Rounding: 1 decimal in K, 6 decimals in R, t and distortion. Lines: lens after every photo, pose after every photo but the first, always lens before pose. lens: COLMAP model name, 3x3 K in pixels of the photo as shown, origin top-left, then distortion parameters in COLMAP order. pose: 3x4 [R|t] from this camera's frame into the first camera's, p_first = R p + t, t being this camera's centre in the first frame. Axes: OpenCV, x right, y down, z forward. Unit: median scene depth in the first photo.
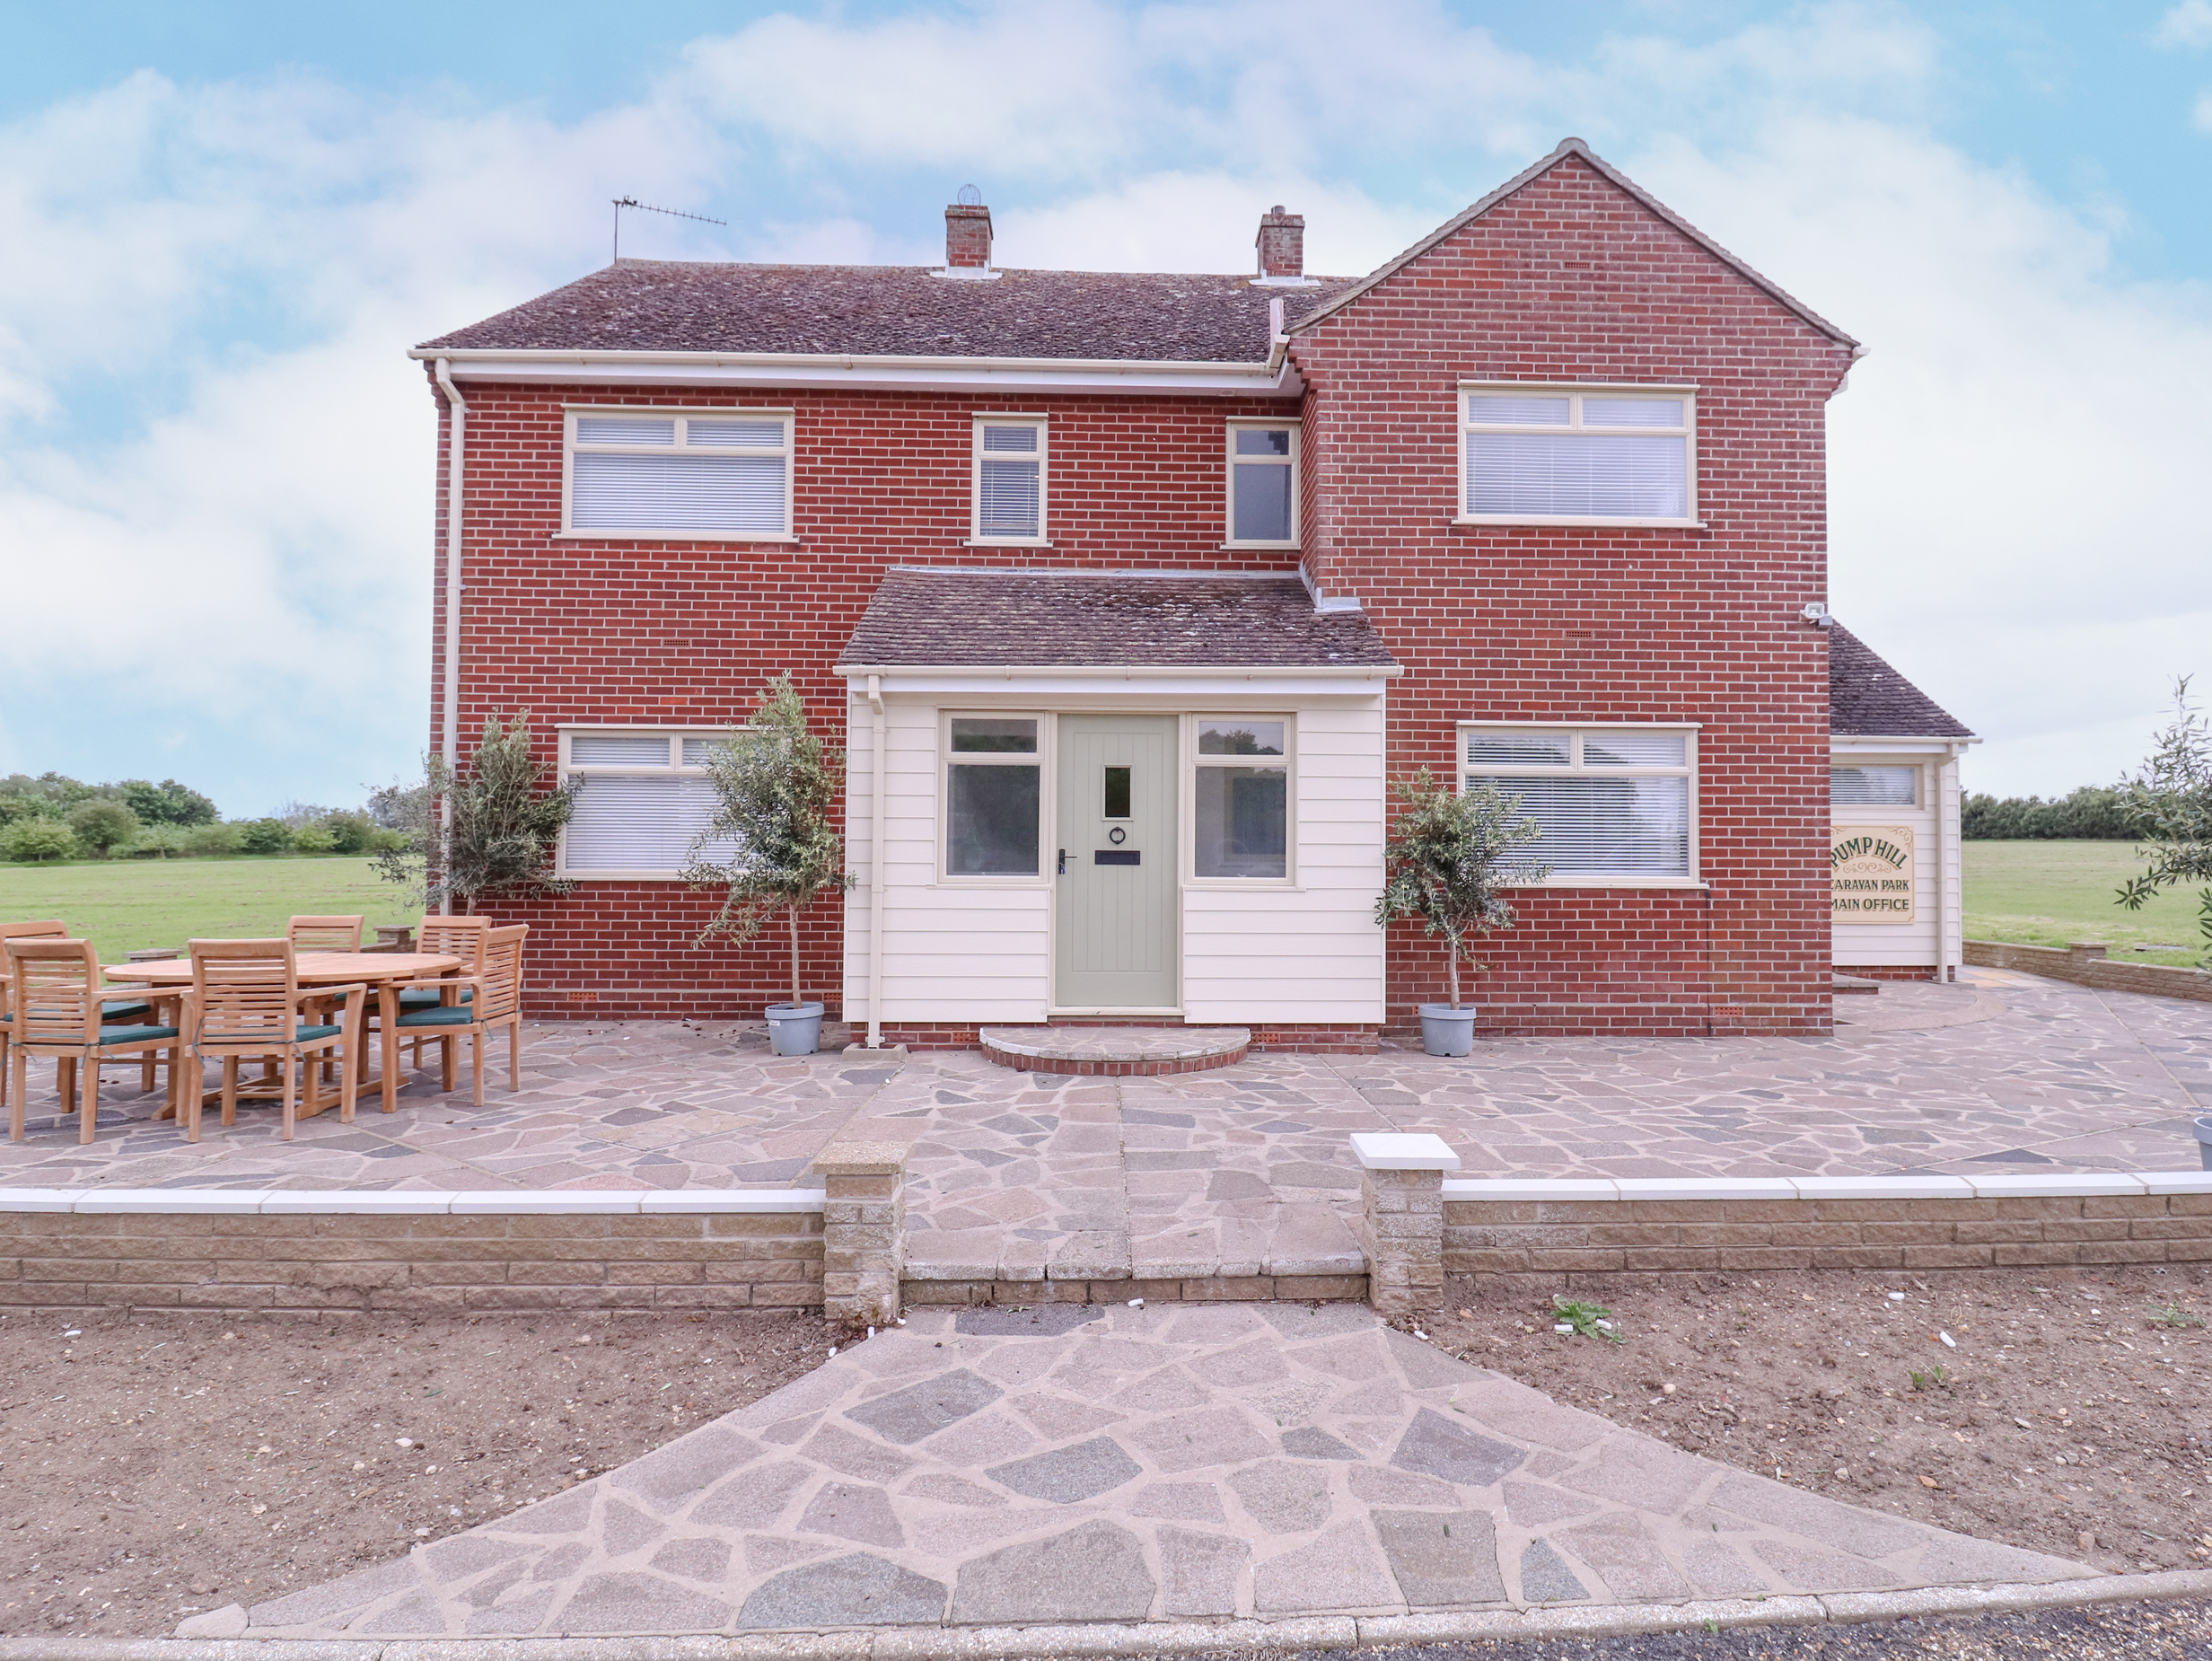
lens RADIAL K [[1157.8, 0, 1153.6], [0, 1157.8, 834.6], [0, 0, 1]] dist [-0.011201, -0.003653]
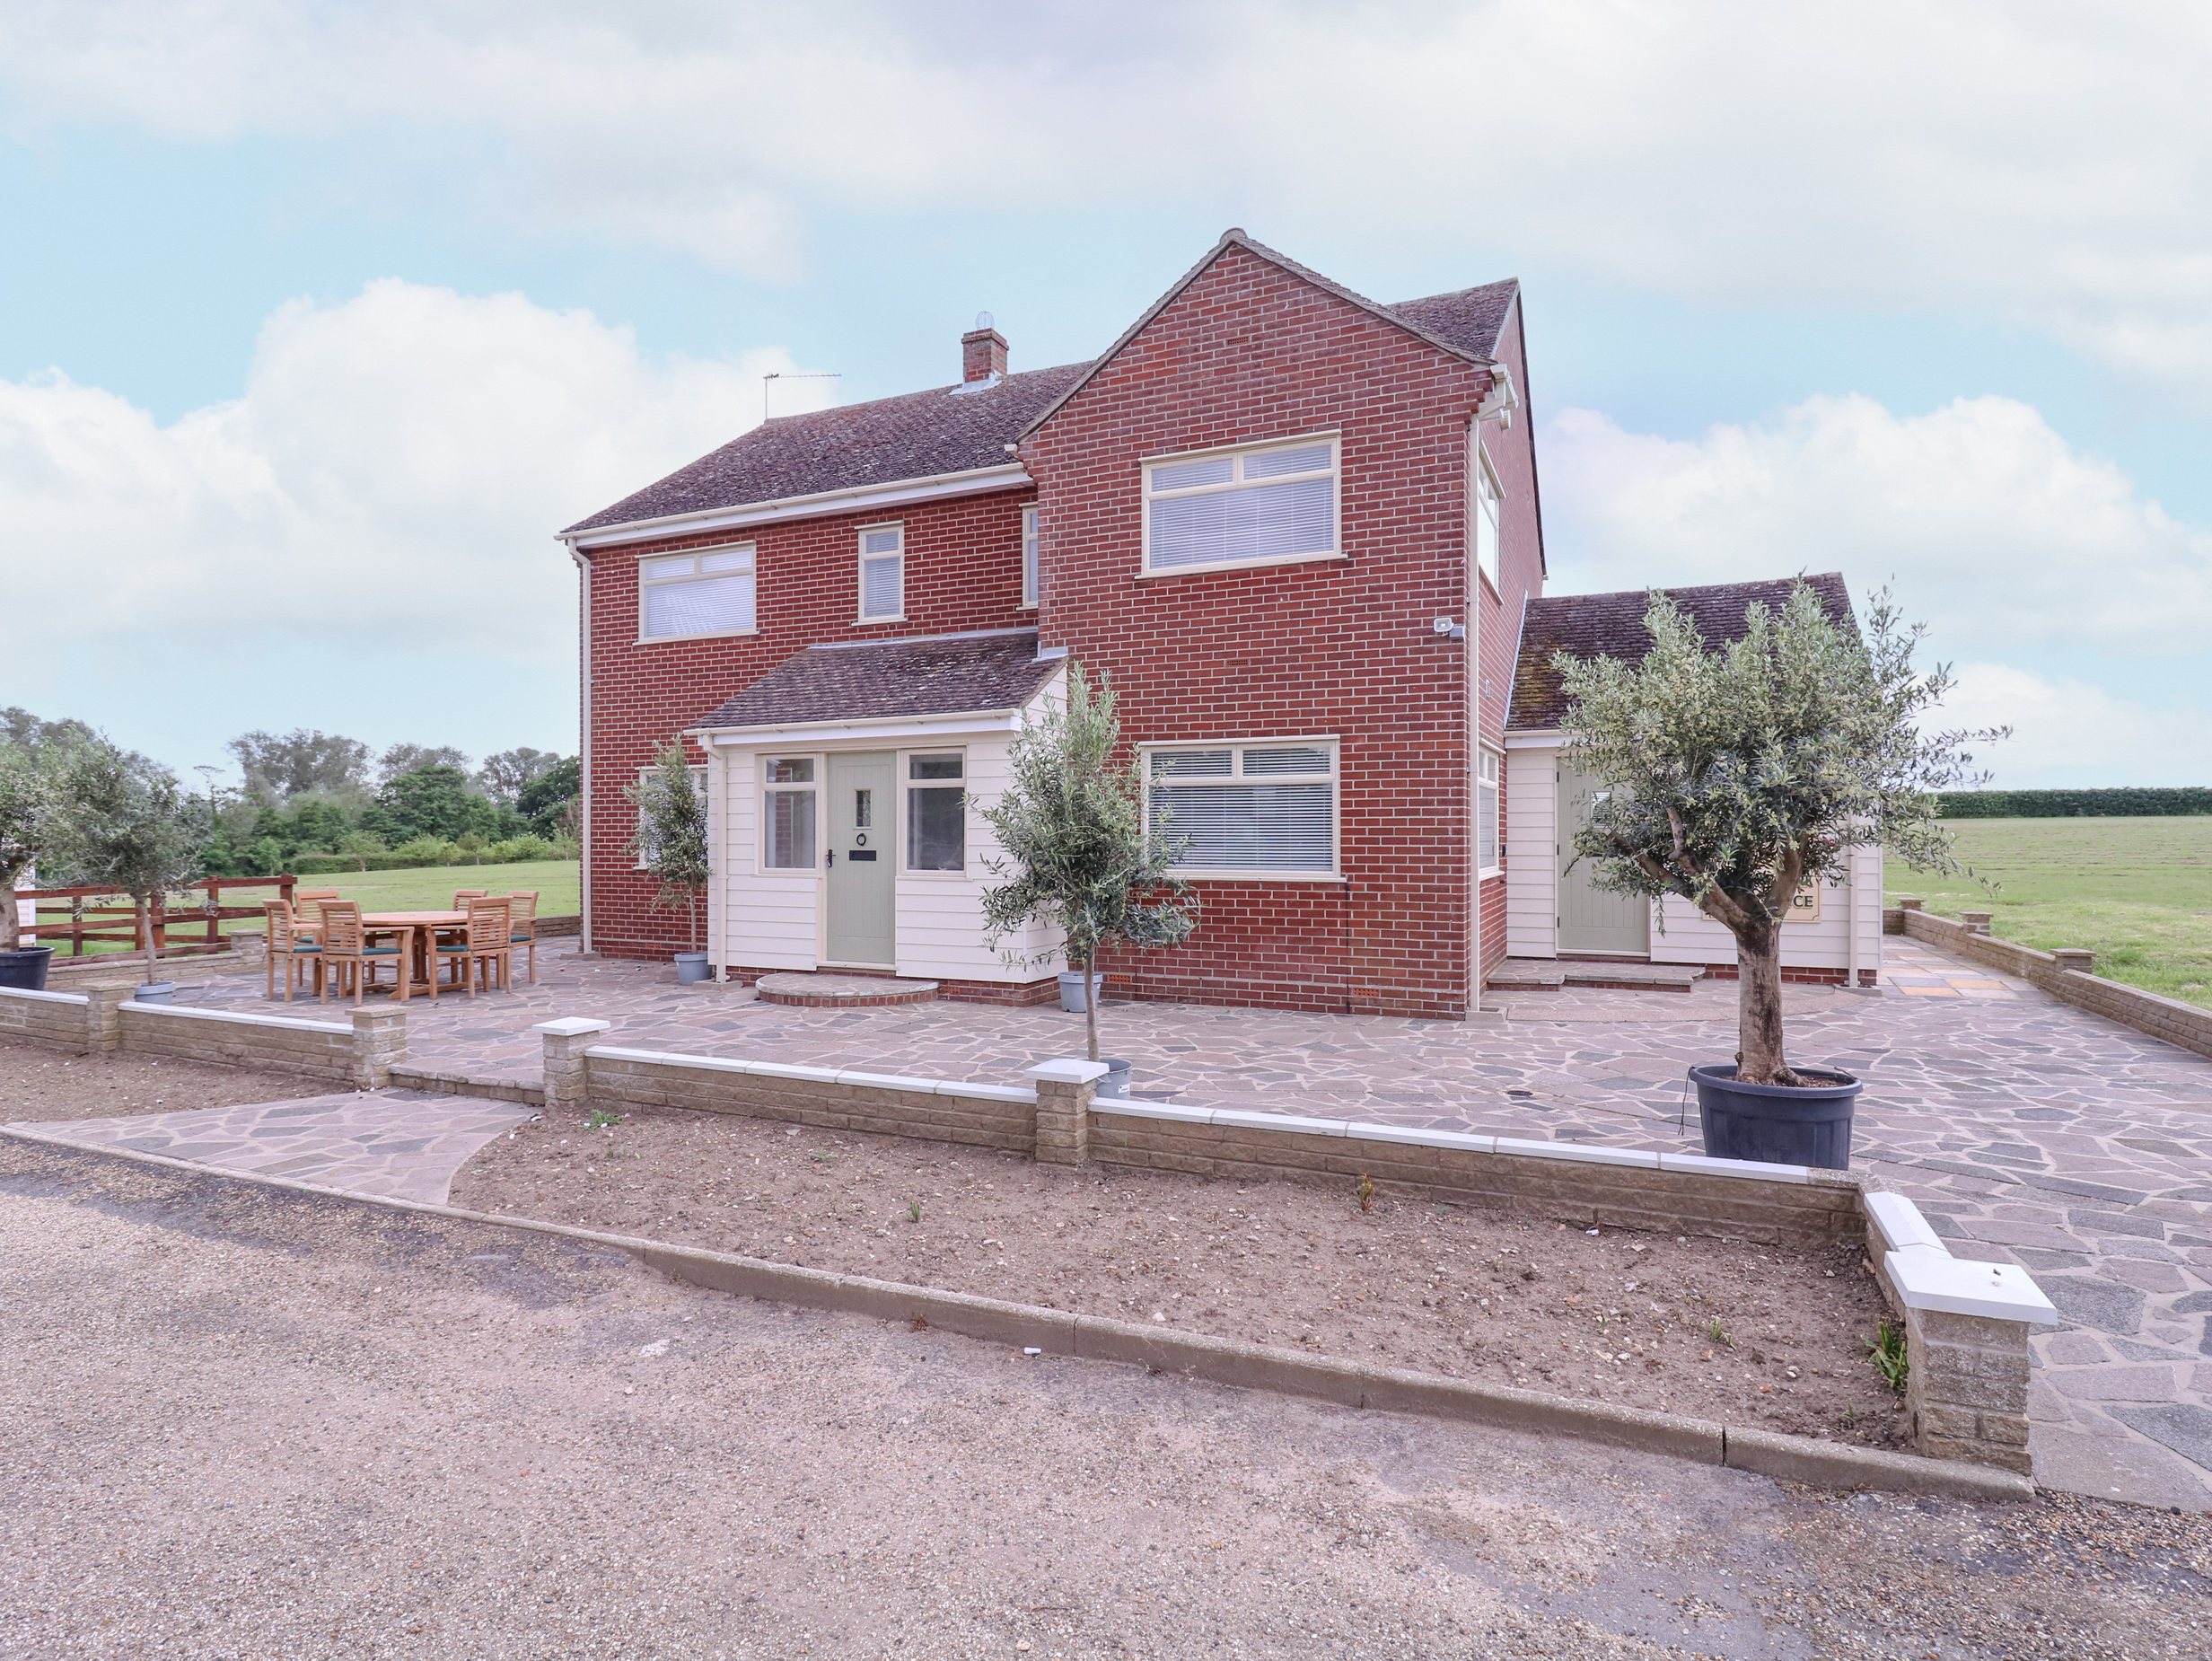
lens RADIAL K [[1157.8, 0, 1141.8], [0, 1157.8, 852.9], [0, 0, 1]] dist [-0.011201, -0.003653]
pose [[0.901235, -0.000756, -0.433330, 0.784289], [0.013054, 0.999592, 0.025406, -0.012731], [0.433134, -0.028554, 0.900877, -0.096616]]
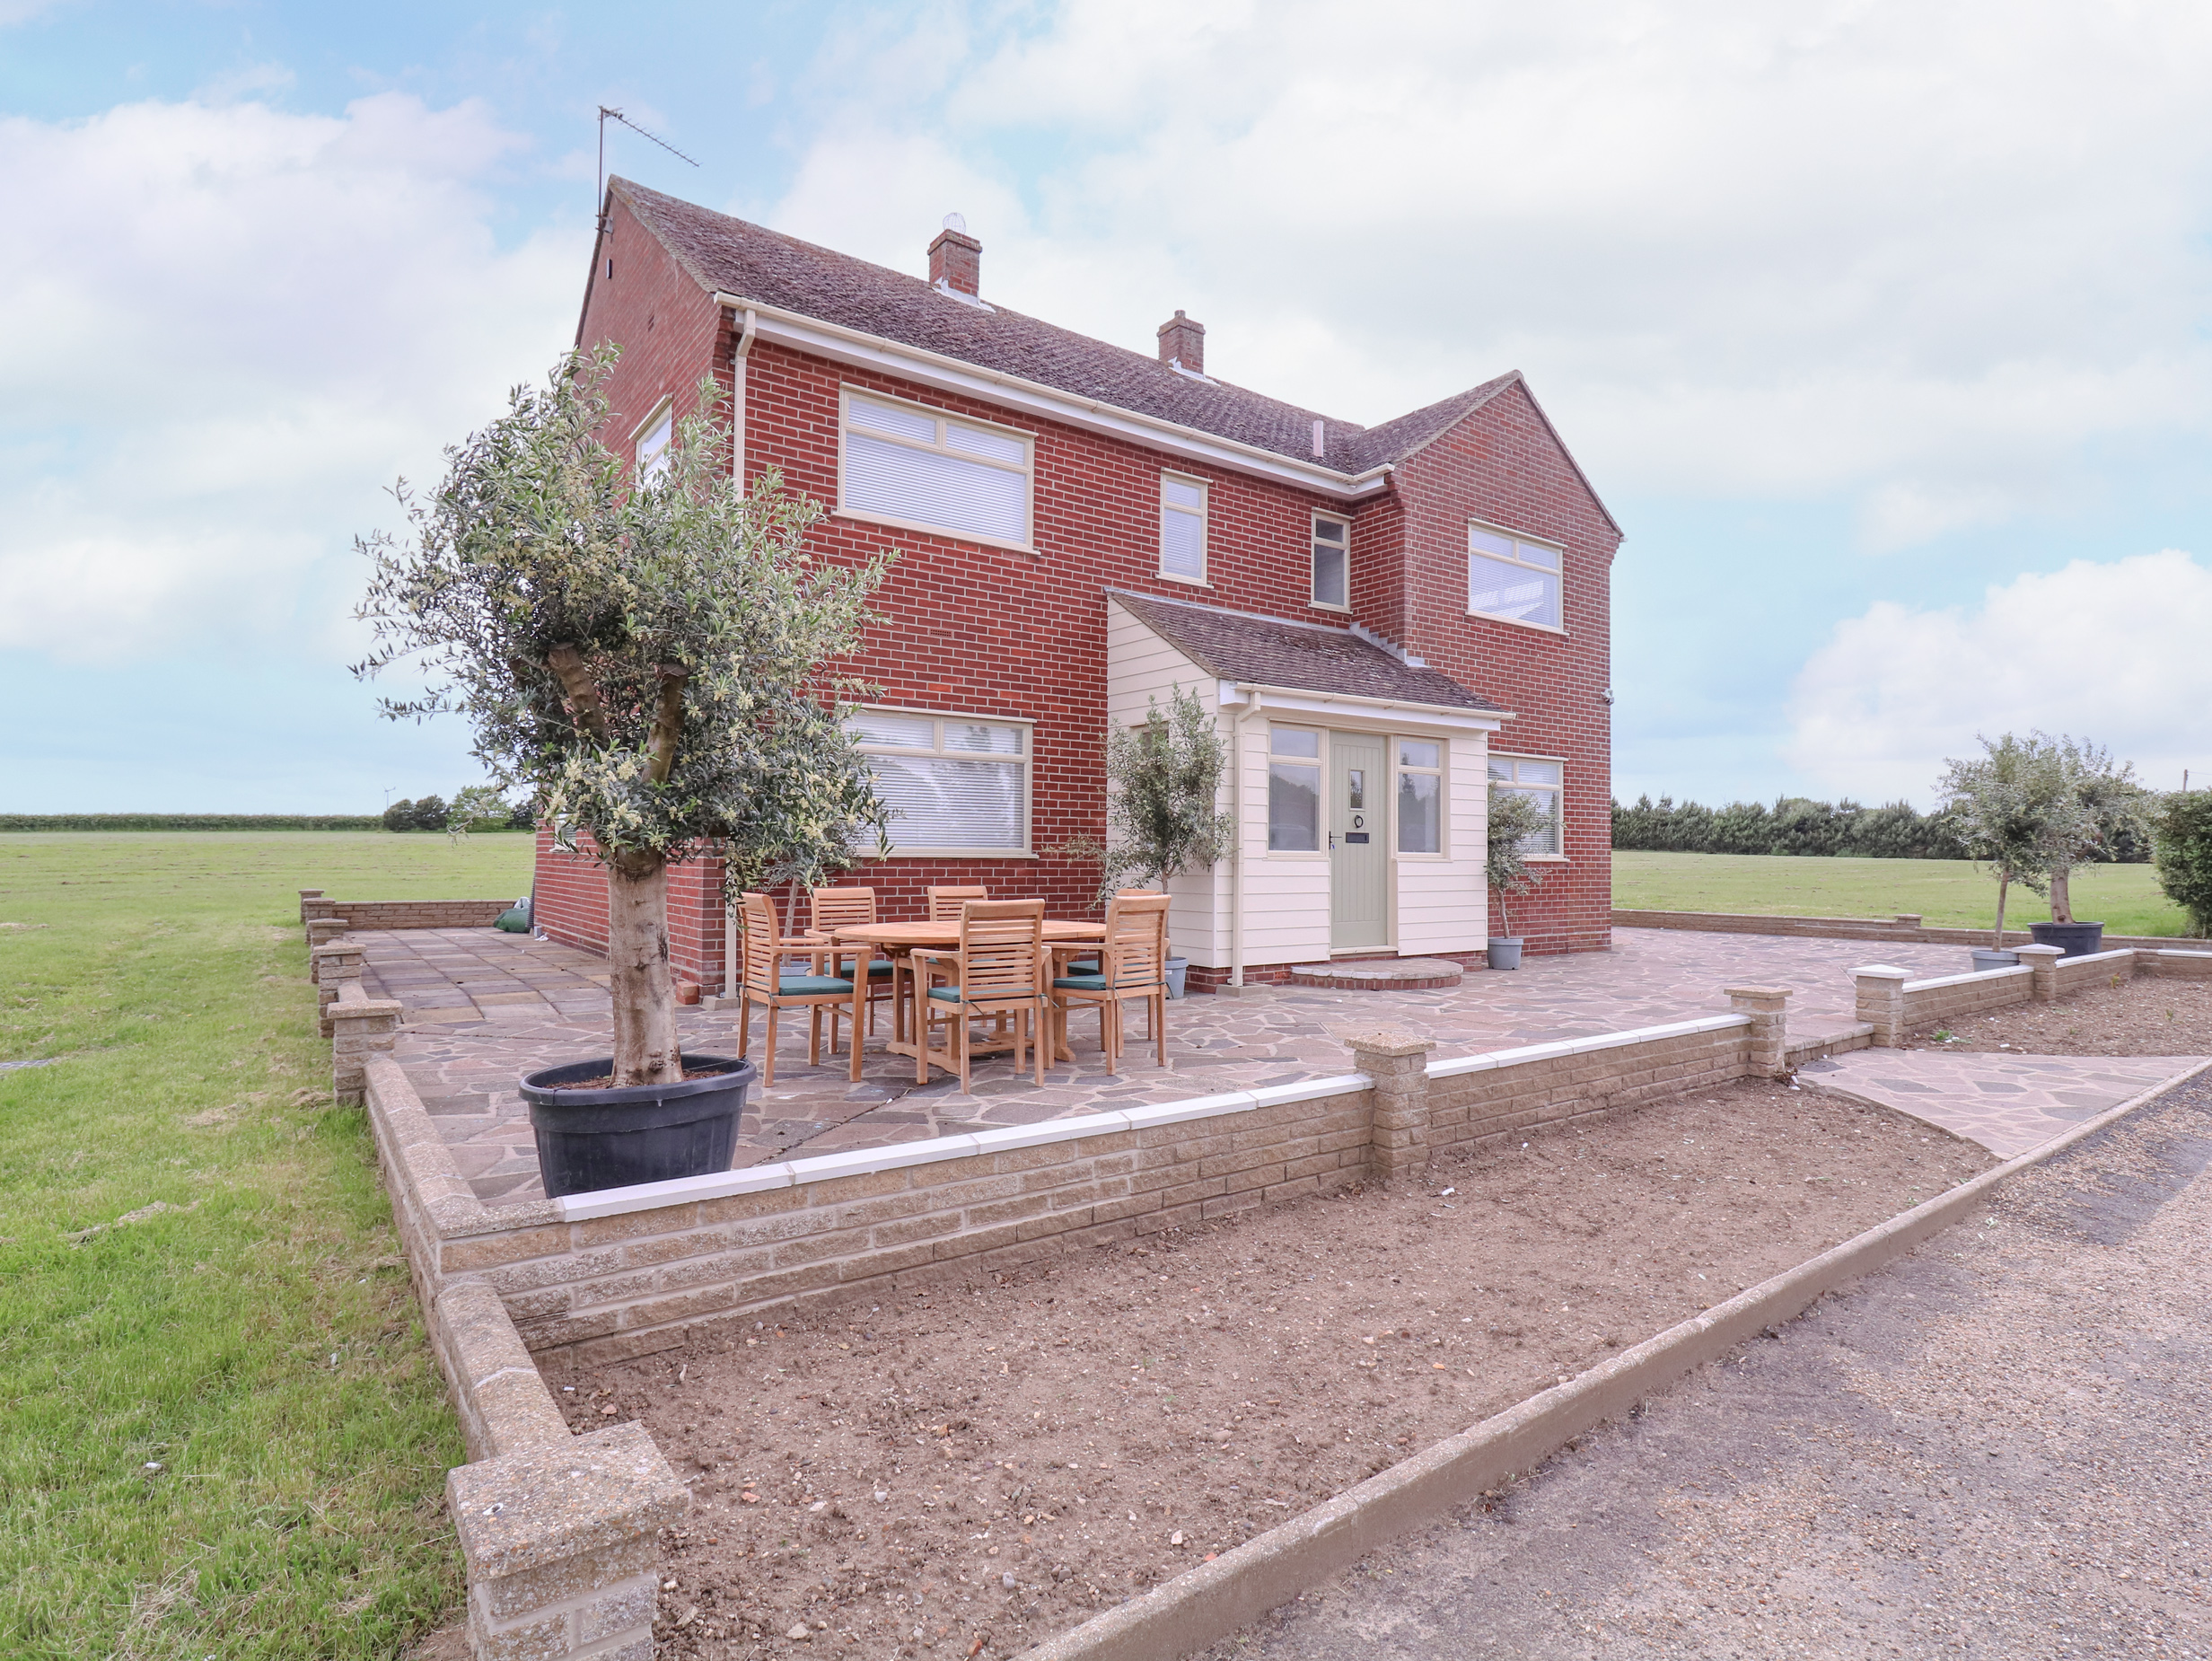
lens RADIAL K [[1157.8, 0, 1145.1], [0, 1157.8, 825.7], [0, 0, 1]] dist [-0.011201, -0.003653]
pose [[0.819564, 0.015026, 0.572790, -0.915152], [-0.017444, 0.999847, -0.001270, 0.010035], [-0.572722, -0.008951, 0.819701, 0.020458]]
